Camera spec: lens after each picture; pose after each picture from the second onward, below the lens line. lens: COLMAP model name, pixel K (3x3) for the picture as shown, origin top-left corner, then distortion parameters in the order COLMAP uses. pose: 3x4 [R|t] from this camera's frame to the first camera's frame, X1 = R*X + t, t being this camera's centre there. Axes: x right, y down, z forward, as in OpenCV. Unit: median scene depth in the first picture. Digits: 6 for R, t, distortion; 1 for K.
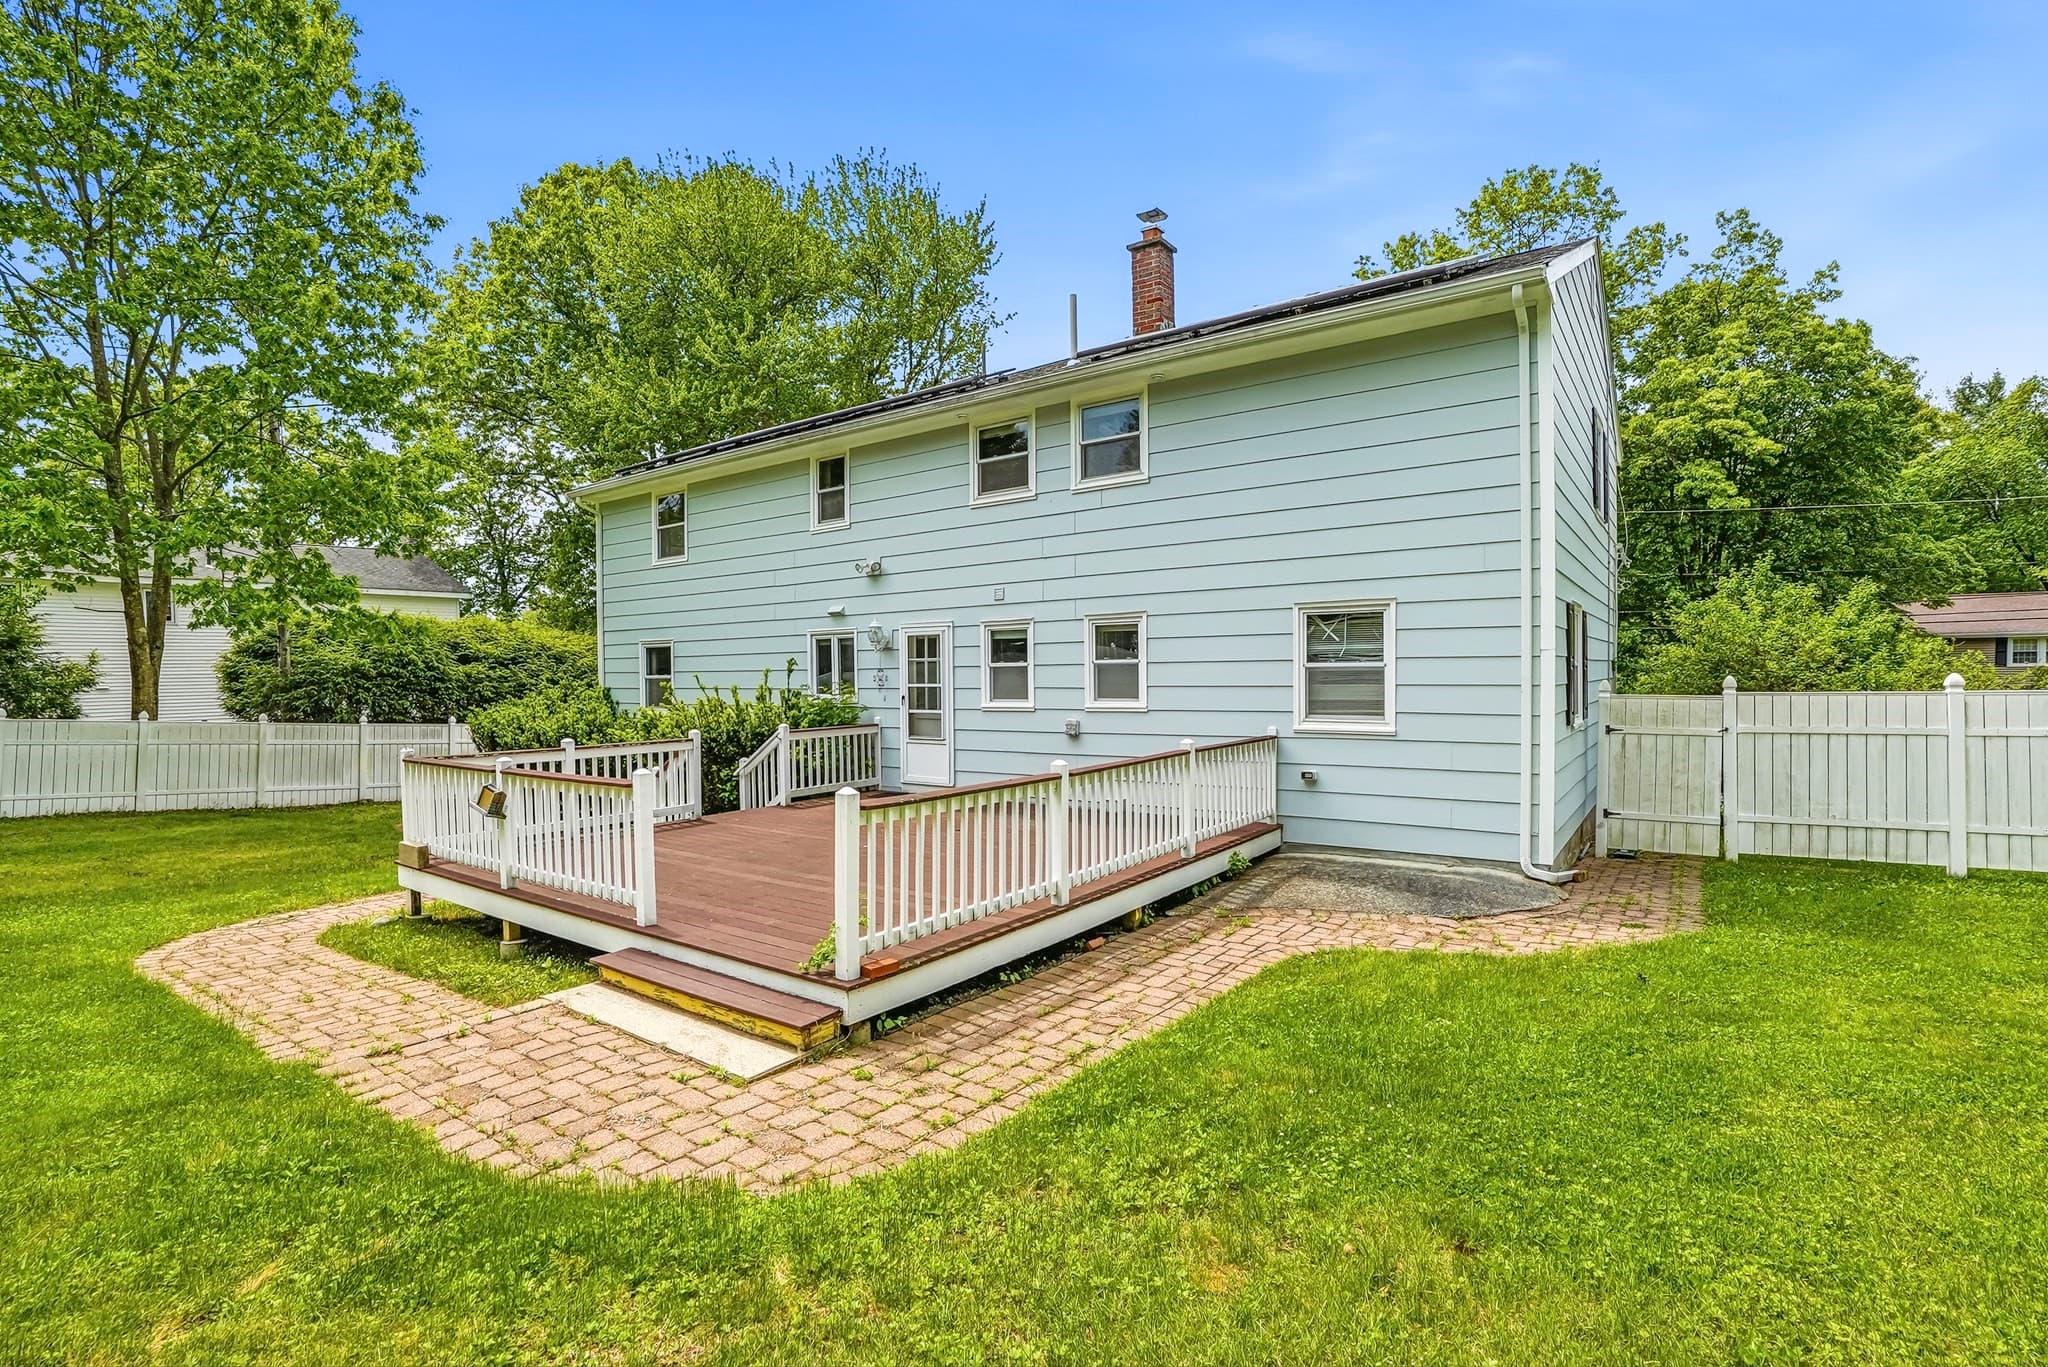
lens RADIAL K [[963.4, 0, 1017.5], [0, 963.4, 679.2], [0, 0, 1]] dist [-0.075627, 0.027539]
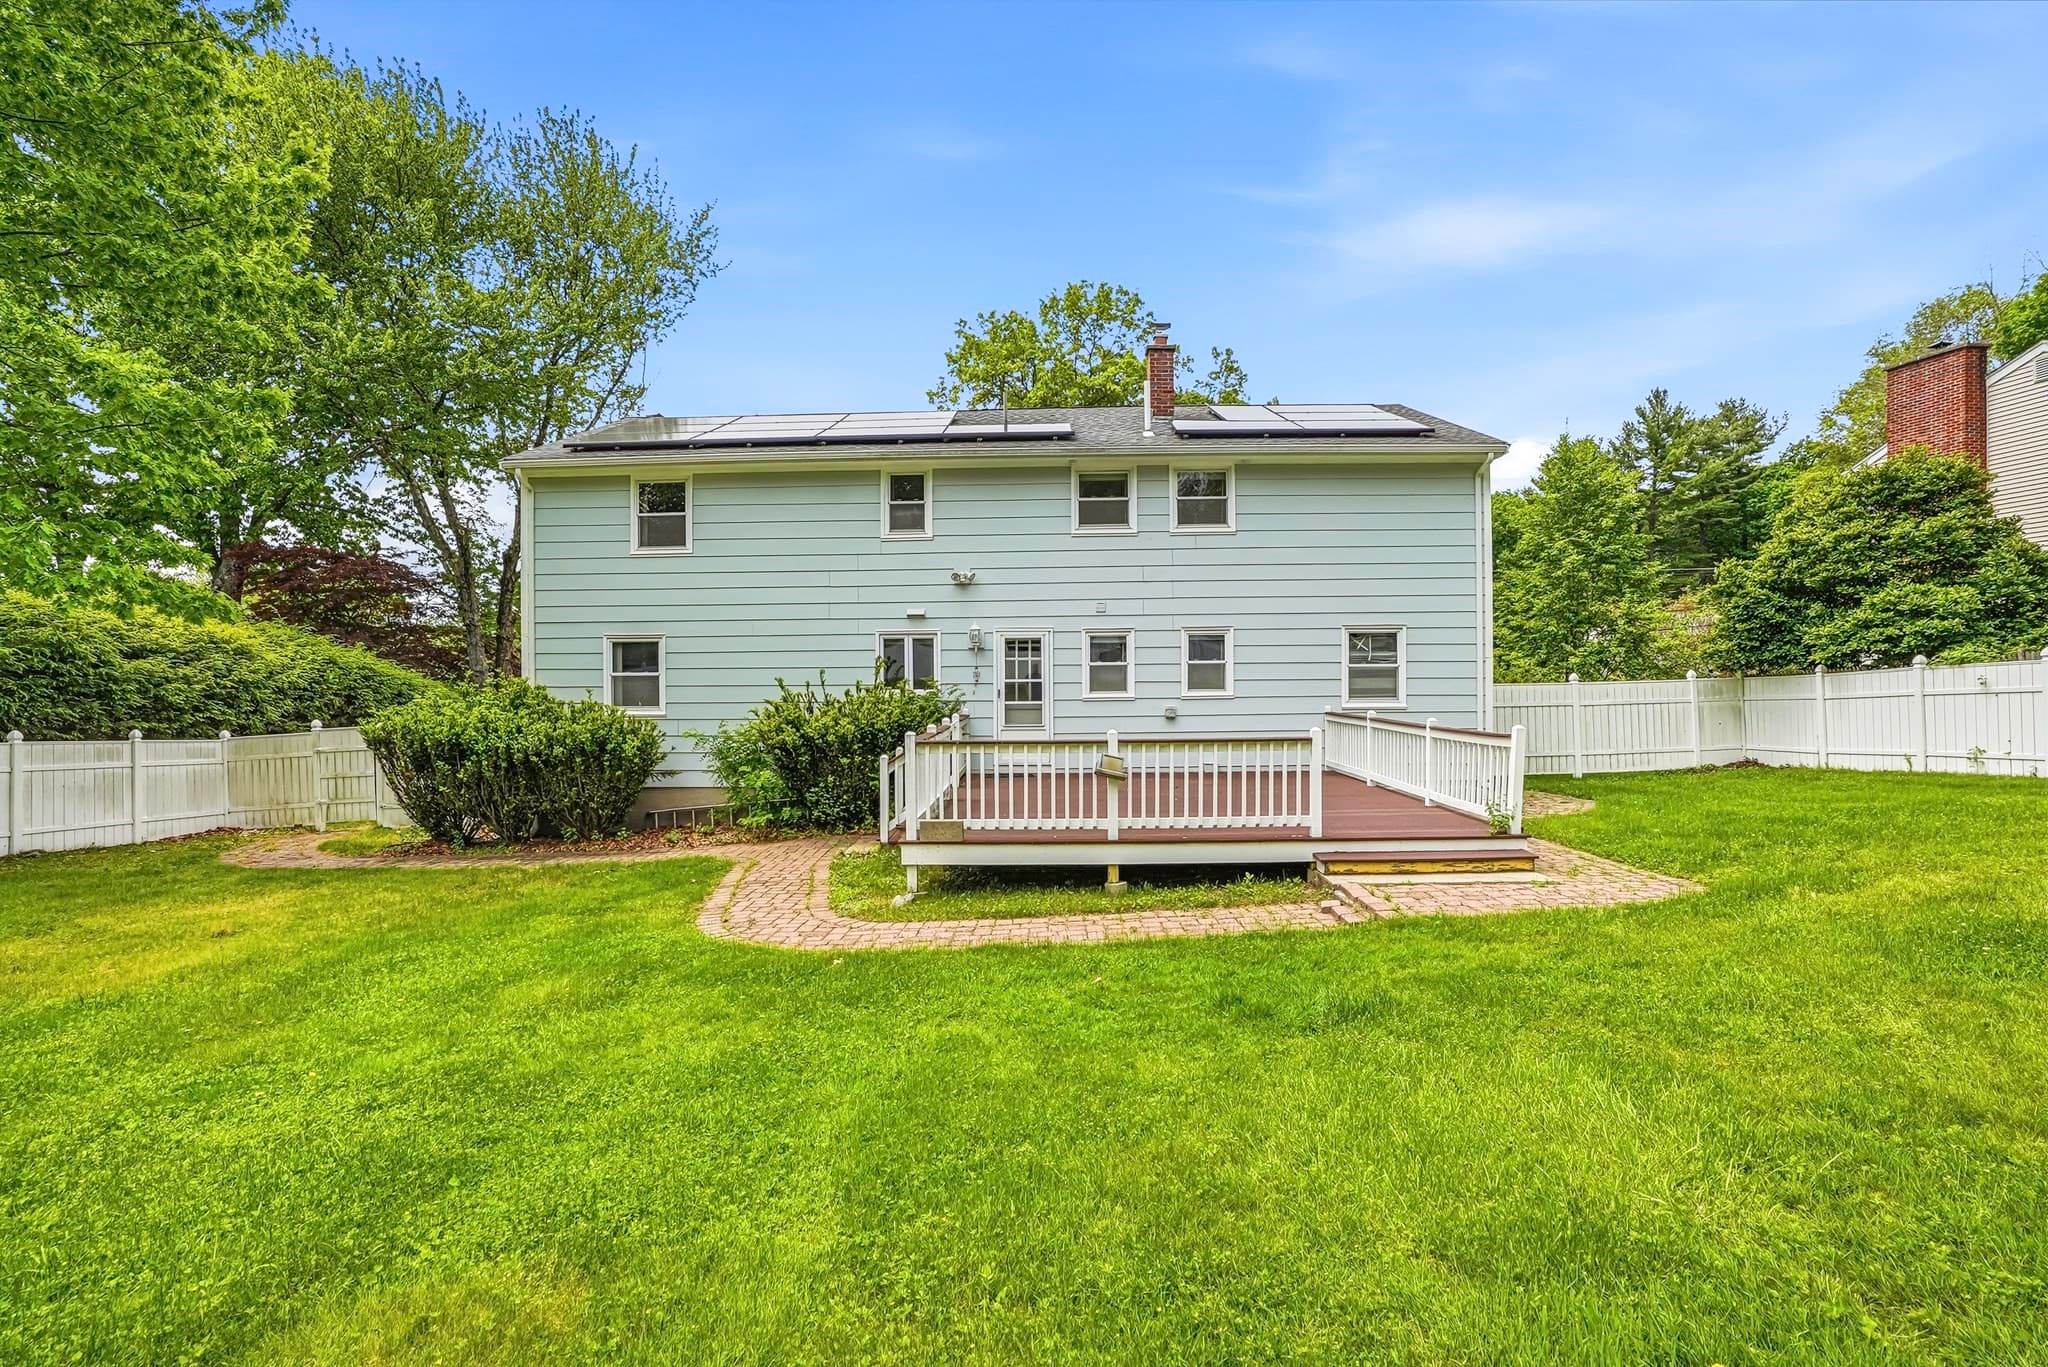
lens RADIAL K [[963.4, 0, 1017.5], [0, 963.4, 679.2], [0, 0, 1]] dist [-0.075627, 0.027539]
pose [[0.817883, 0.005943, 0.575354, -0.795259], [0.002594, 0.999898, -0.014016, 0.021271], [-0.575379, 0.012956, 0.817784, 0.038662]]
